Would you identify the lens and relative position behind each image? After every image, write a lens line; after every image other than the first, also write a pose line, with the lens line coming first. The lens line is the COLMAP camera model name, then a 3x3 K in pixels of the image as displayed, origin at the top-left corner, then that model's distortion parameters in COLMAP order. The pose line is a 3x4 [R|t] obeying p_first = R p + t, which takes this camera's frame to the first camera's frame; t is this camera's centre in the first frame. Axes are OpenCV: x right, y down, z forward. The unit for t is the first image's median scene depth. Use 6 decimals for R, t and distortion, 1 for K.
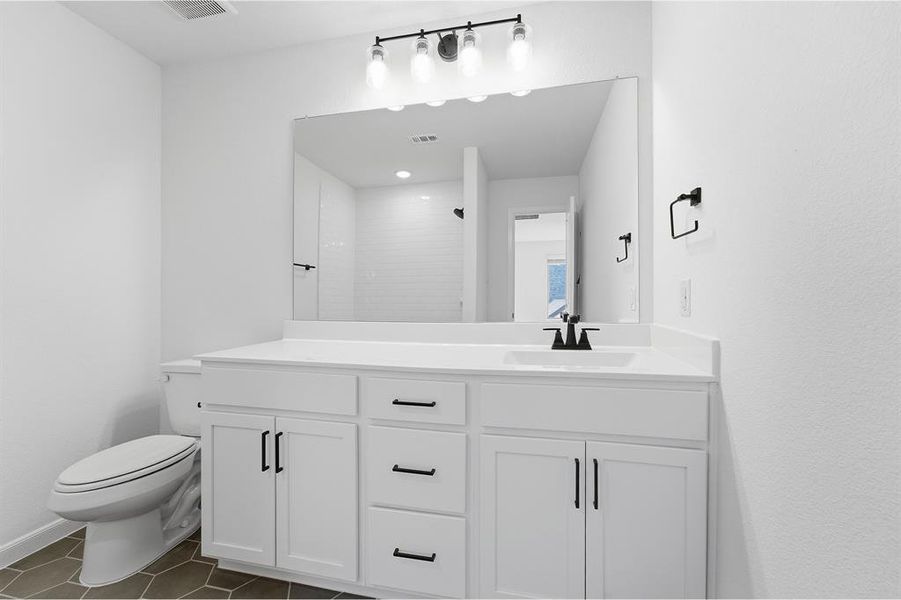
lens RADIAL K [[368.4, 0, 450.5], [0, 368.4, 300.0], [0, 0, 1]] dist [0.000324, 0.000512]
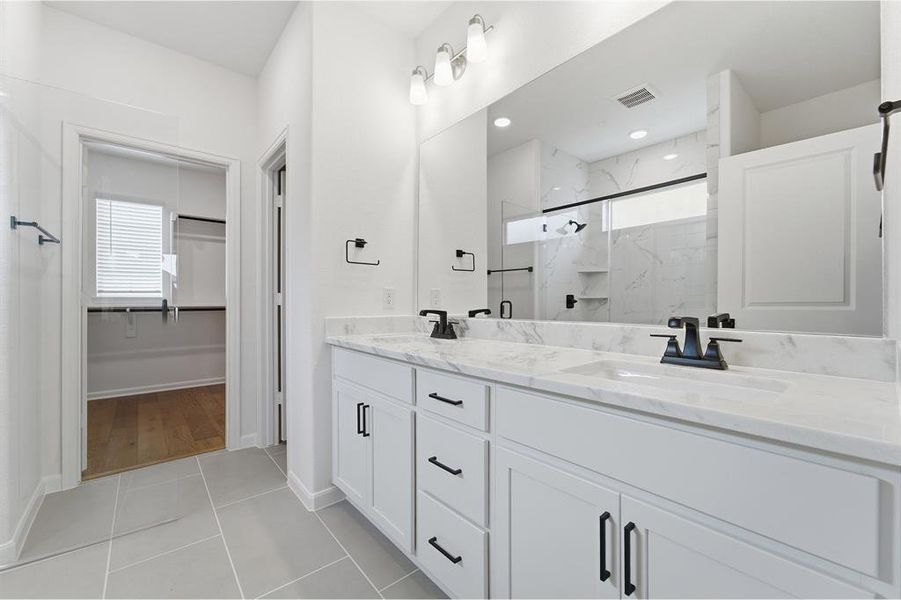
lens RADIAL K [[368.4, 0, 450.5], [0, 368.4, 300.0], [0, 0, 1]] dist [0.000324, 0.000512]
pose [[0.787820, 0.005486, -0.615881, 0.495616], [-0.004222, 0.999985, 0.003506, 0.009762], [0.615891, -0.000162, 0.787832, 0.210517]]
